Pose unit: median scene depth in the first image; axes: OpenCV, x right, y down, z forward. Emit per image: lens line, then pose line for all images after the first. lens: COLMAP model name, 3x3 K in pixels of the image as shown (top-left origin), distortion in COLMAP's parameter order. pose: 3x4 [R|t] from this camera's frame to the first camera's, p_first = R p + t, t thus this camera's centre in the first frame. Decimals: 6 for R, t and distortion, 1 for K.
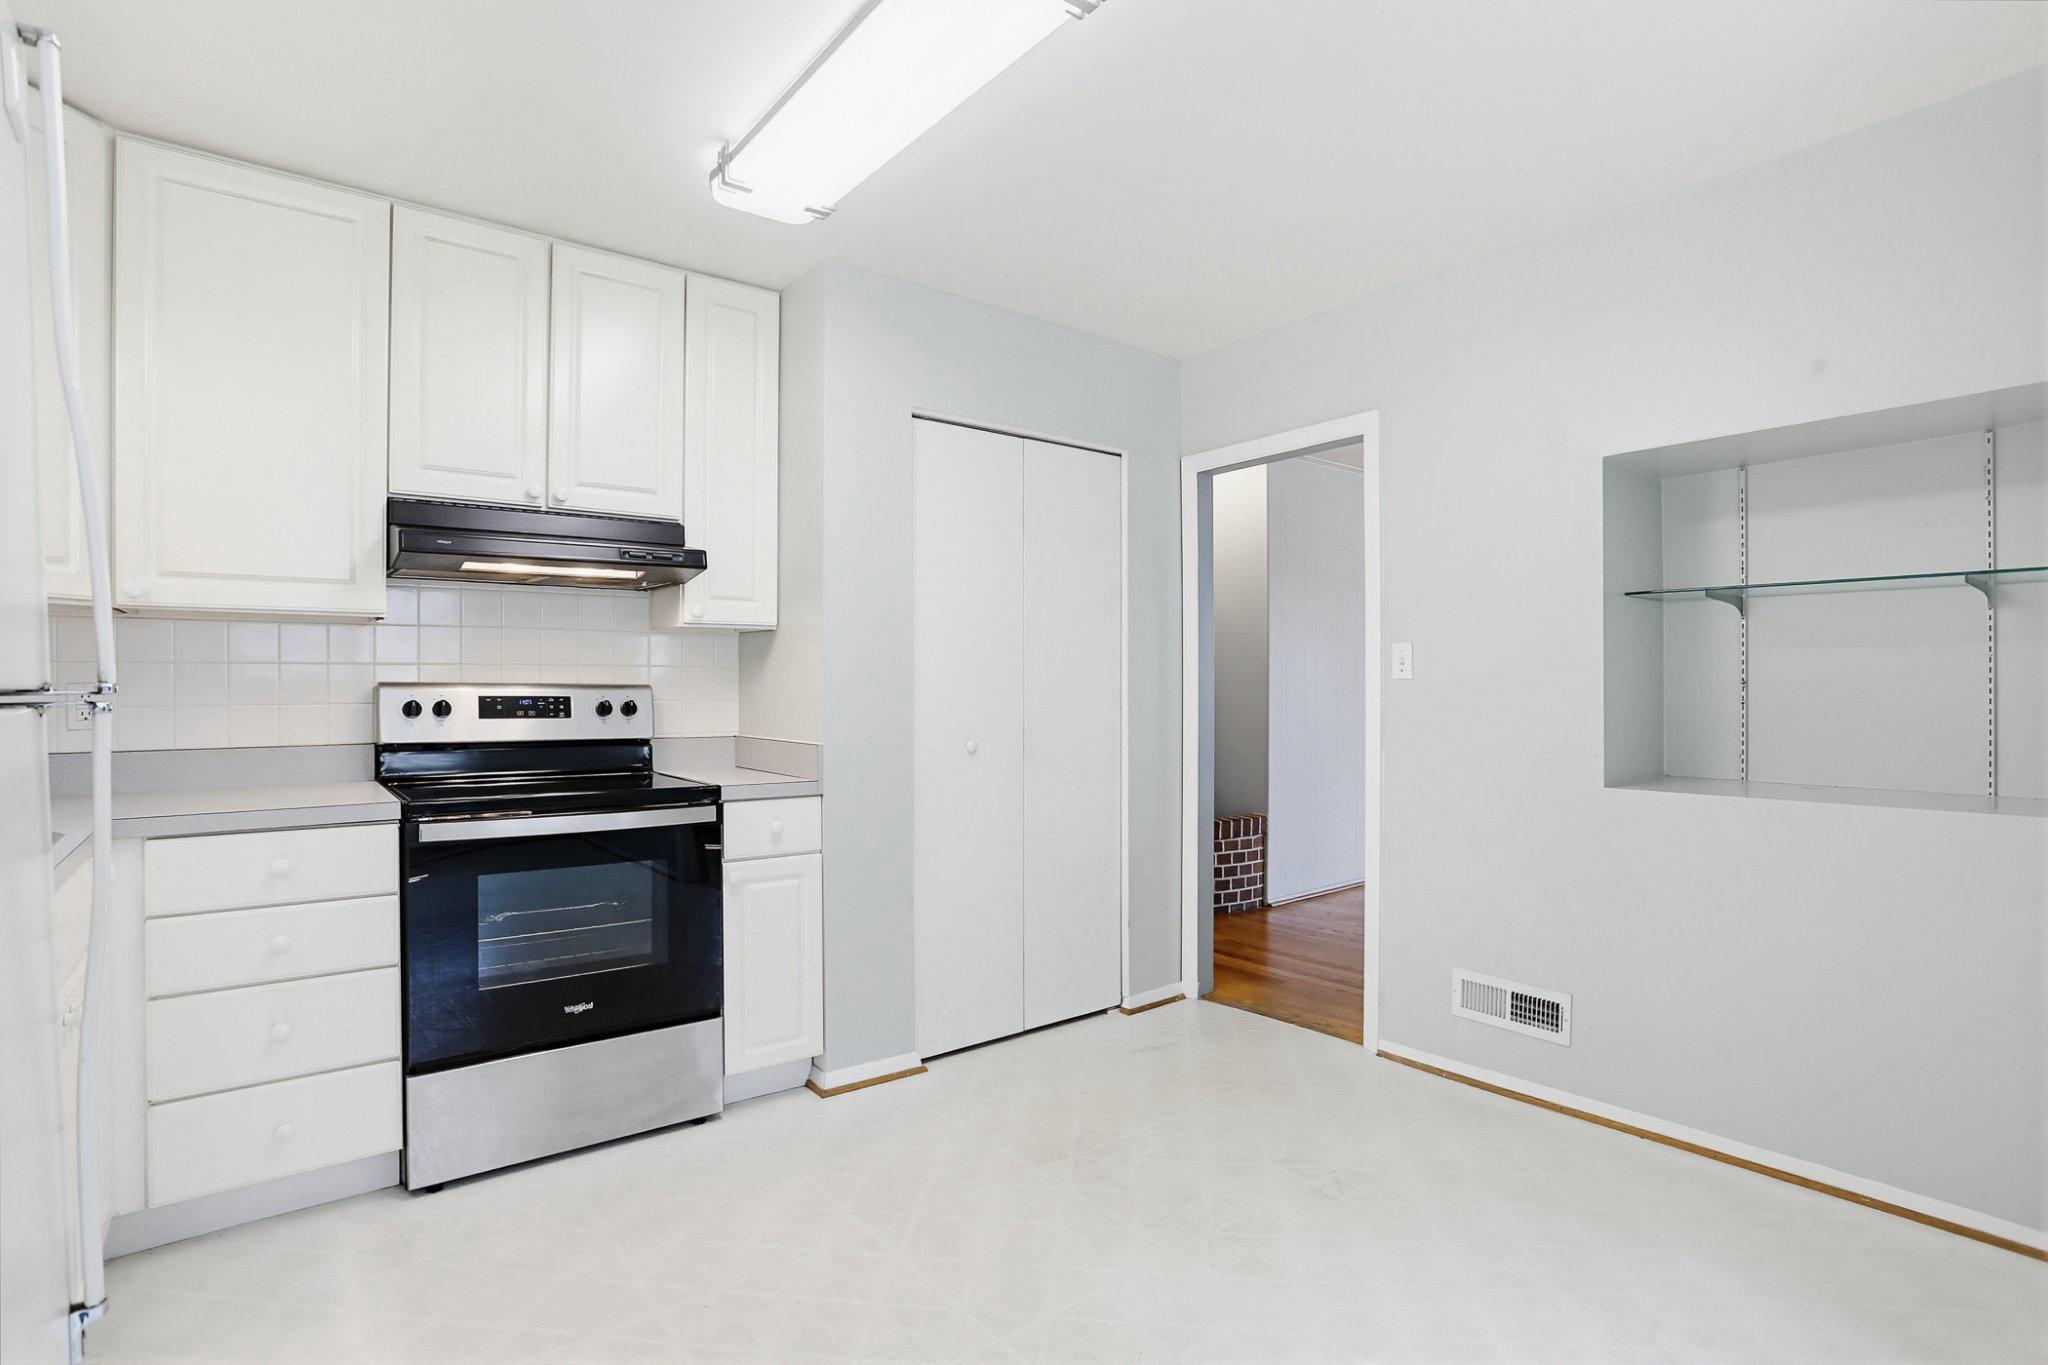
lens RADIAL K [[1009.8, 0, 1028.4], [0, 1009.8, 683.4], [0, 0, 1]] dist [-0.049229, 0.006266]
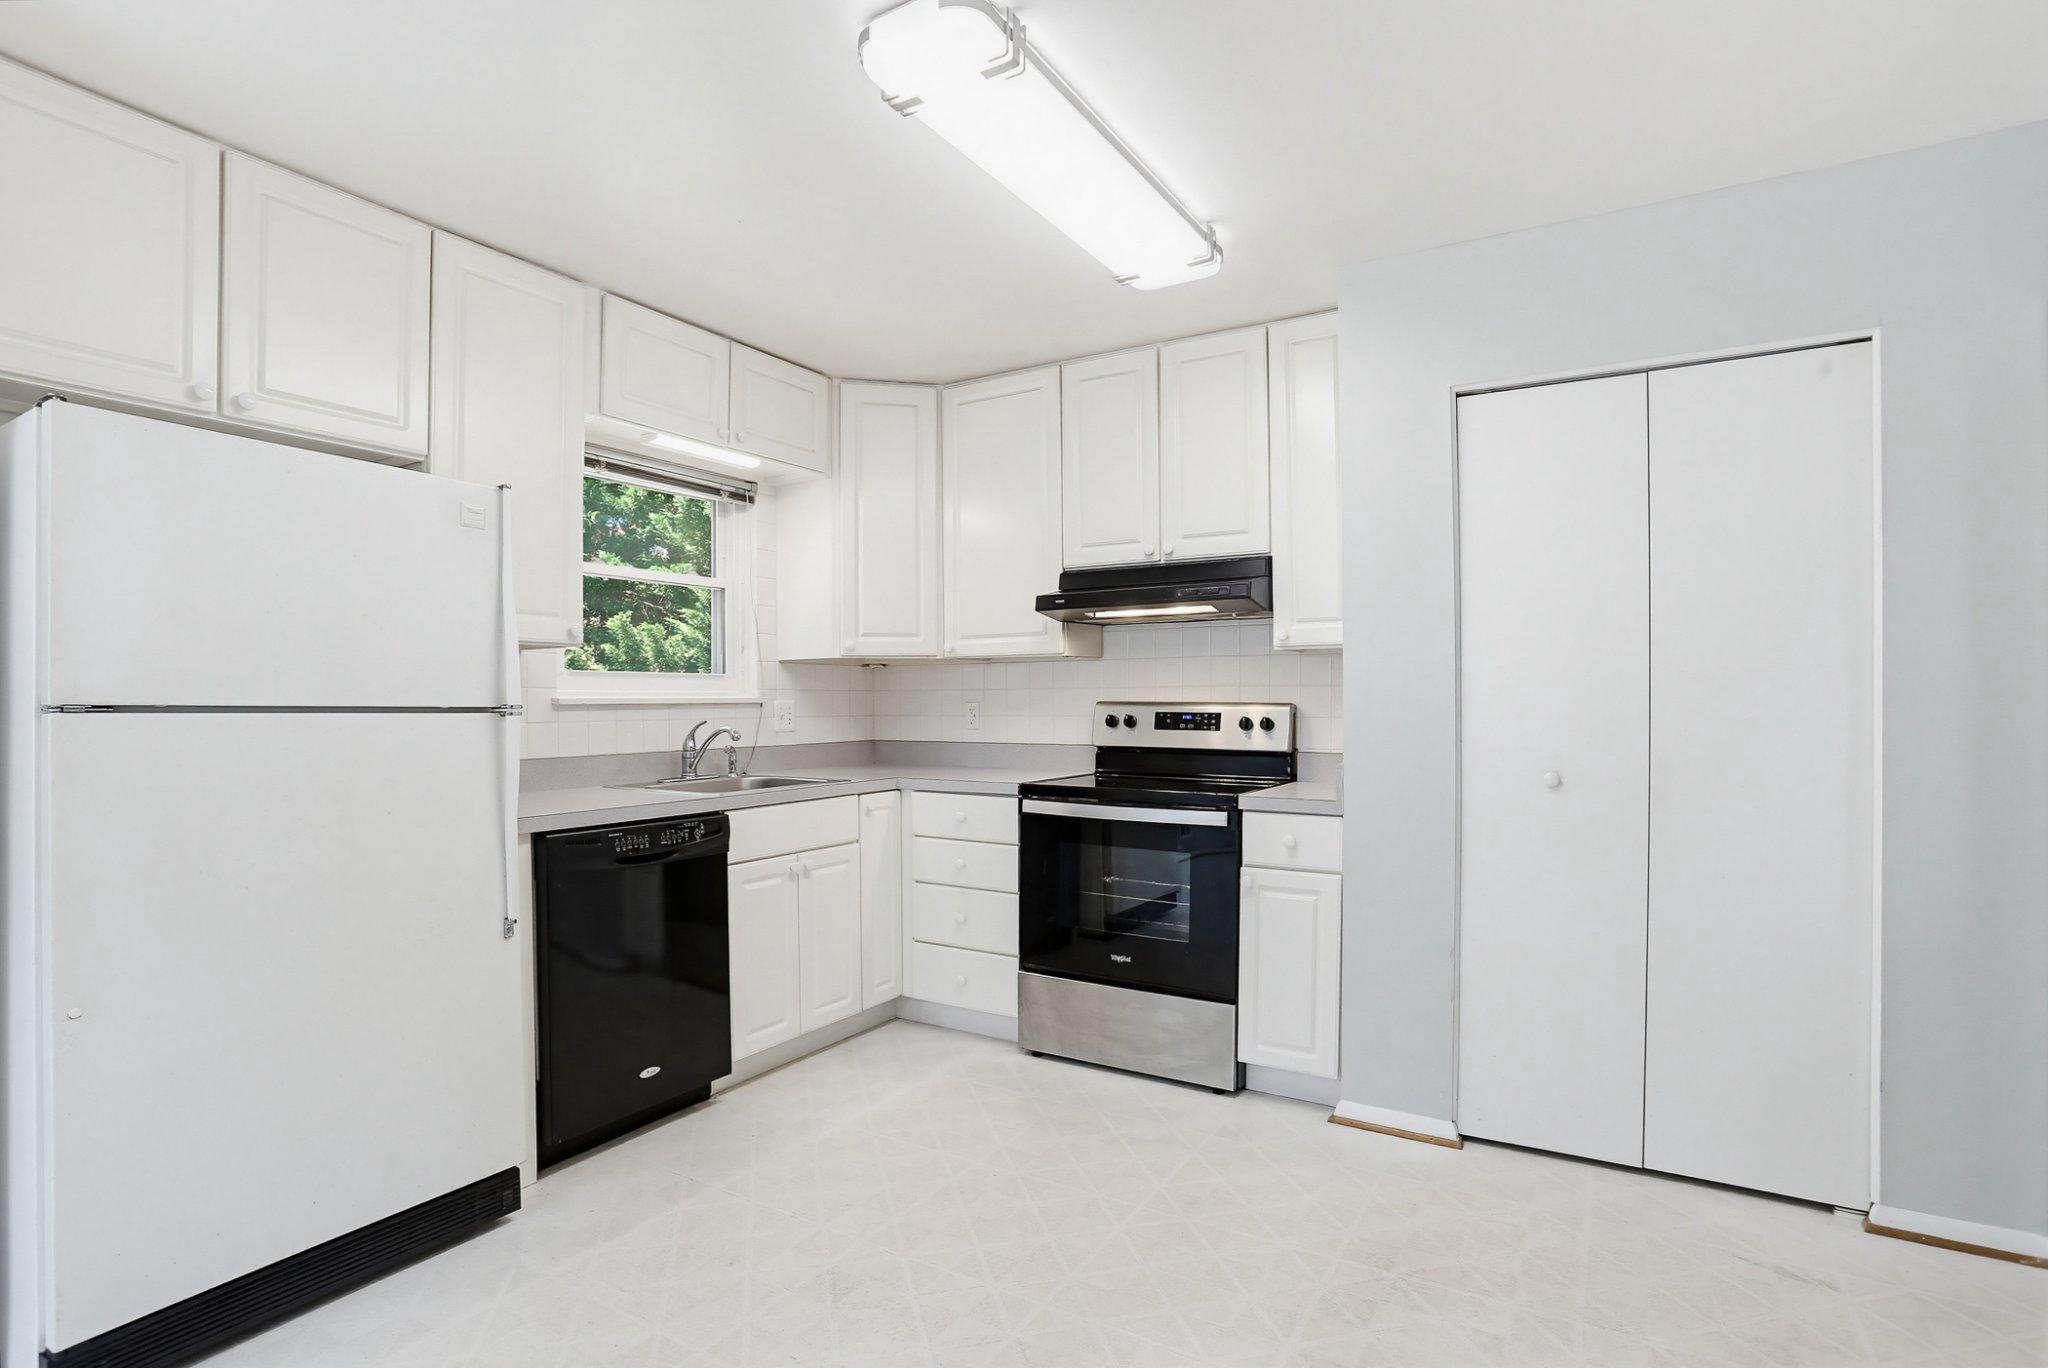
lens RADIAL K [[1009.8, 0, 1004.9], [0, 1009.8, 703.4], [0, 0, 1]] dist [-0.049229, 0.006266]
pose [[0.342045, 0.000235, -0.939683, 0.605597], [0.003630, 0.999992, 0.001571, -0.001112], [0.939676, -0.003949, 0.342042, 0.365961]]
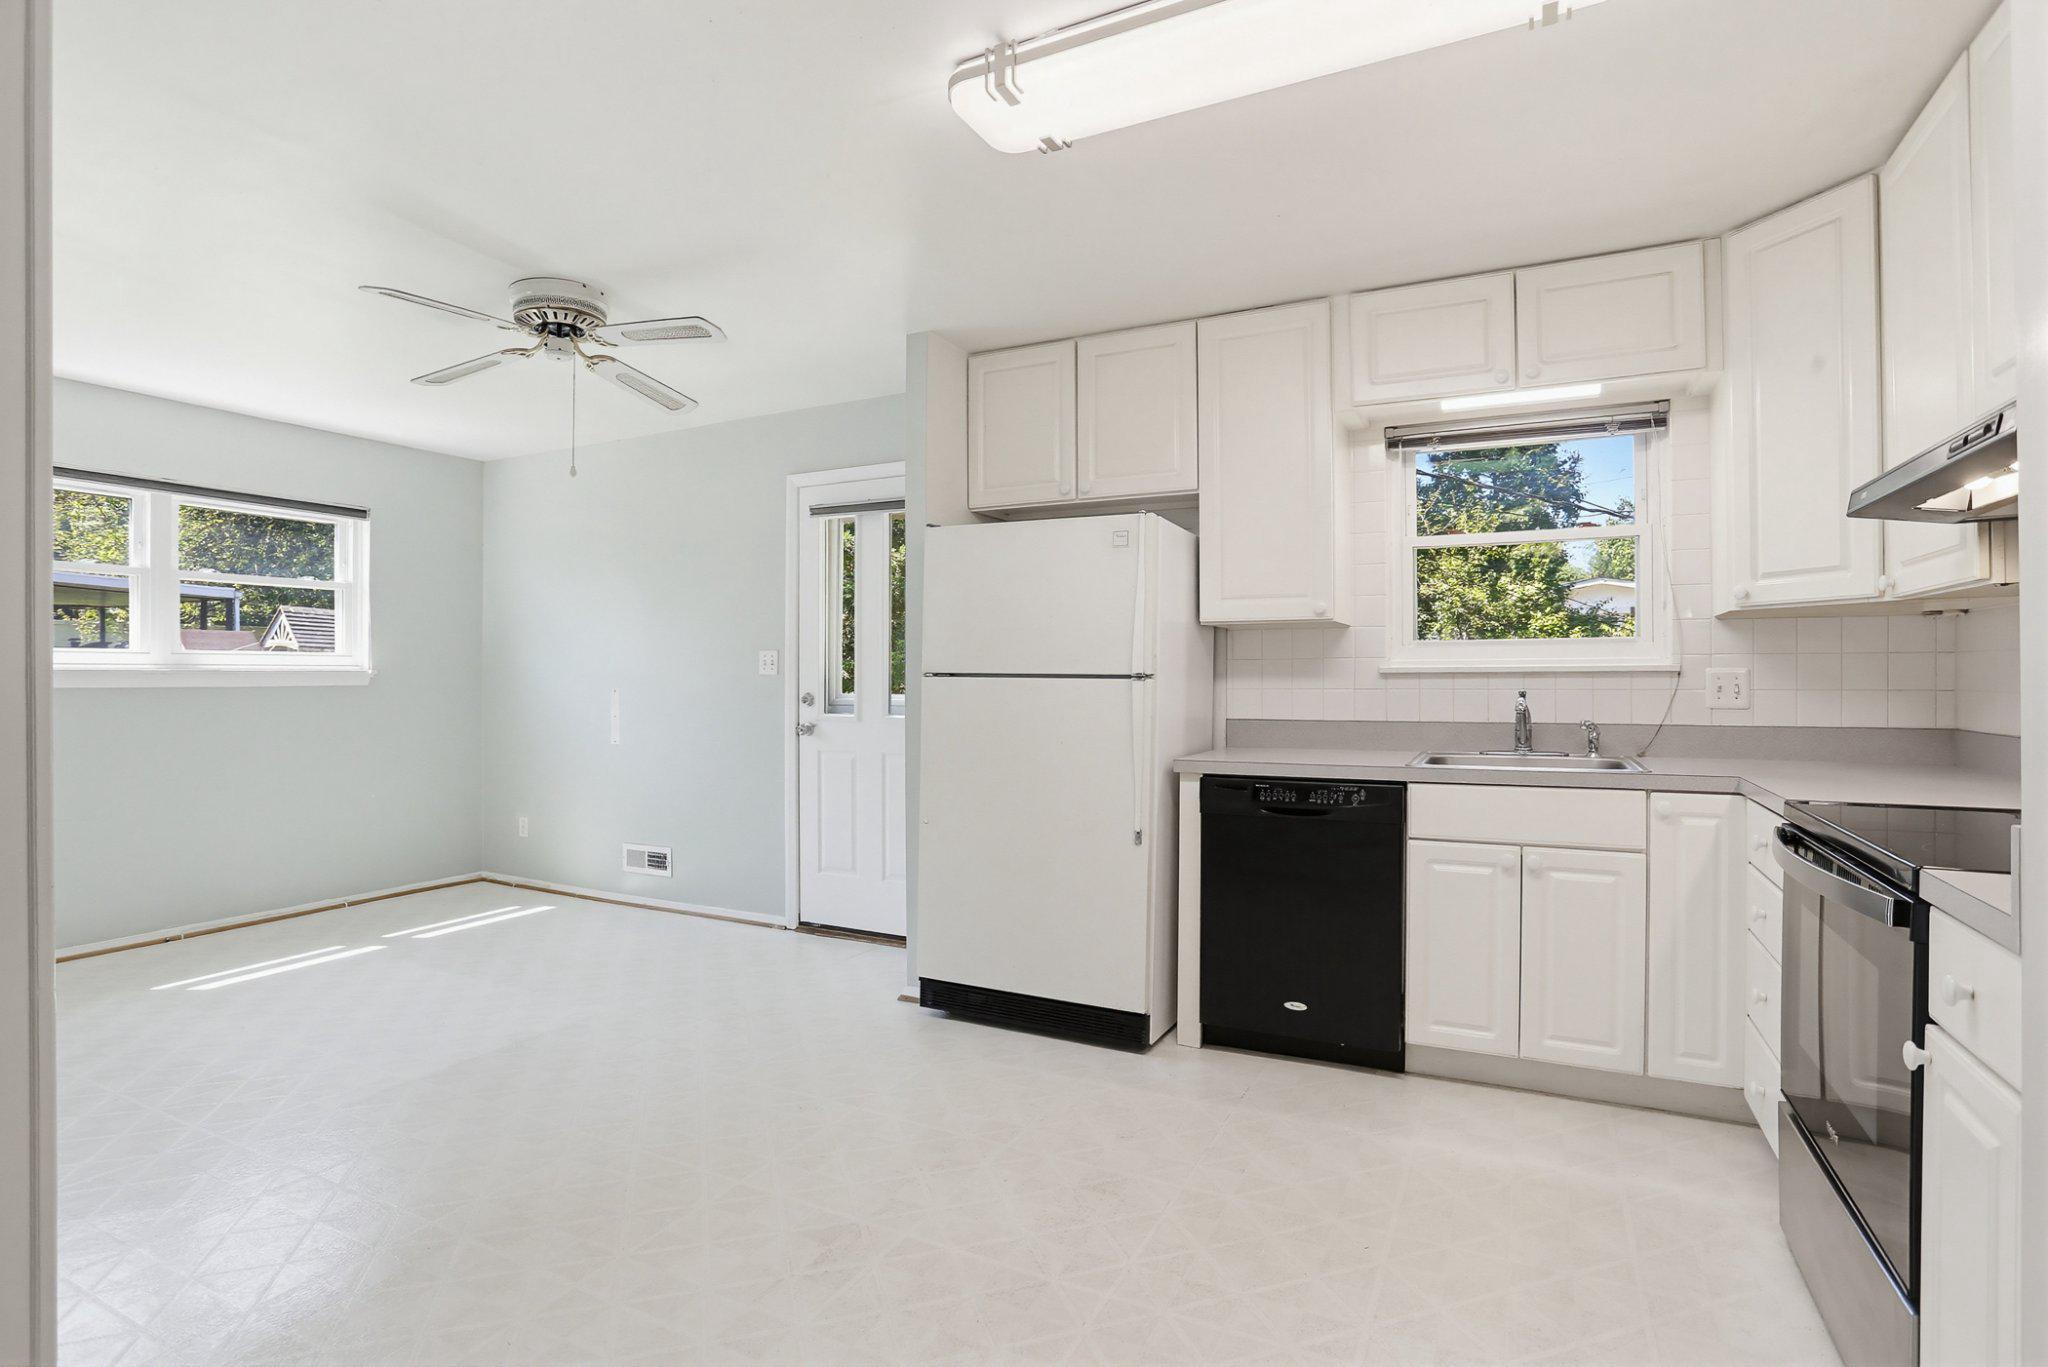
lens RADIAL K [[1009.8, 0, 1024.1], [0, 1009.8, 665.5], [0, 0, 1]] dist [-0.049229, 0.006266]
pose [[-0.903121, -0.001847, -0.429383, 0.305787], [0.002921, 0.999941, -0.010446, 0.002629], [0.429377, -0.010688, -0.903062, 1.201920]]
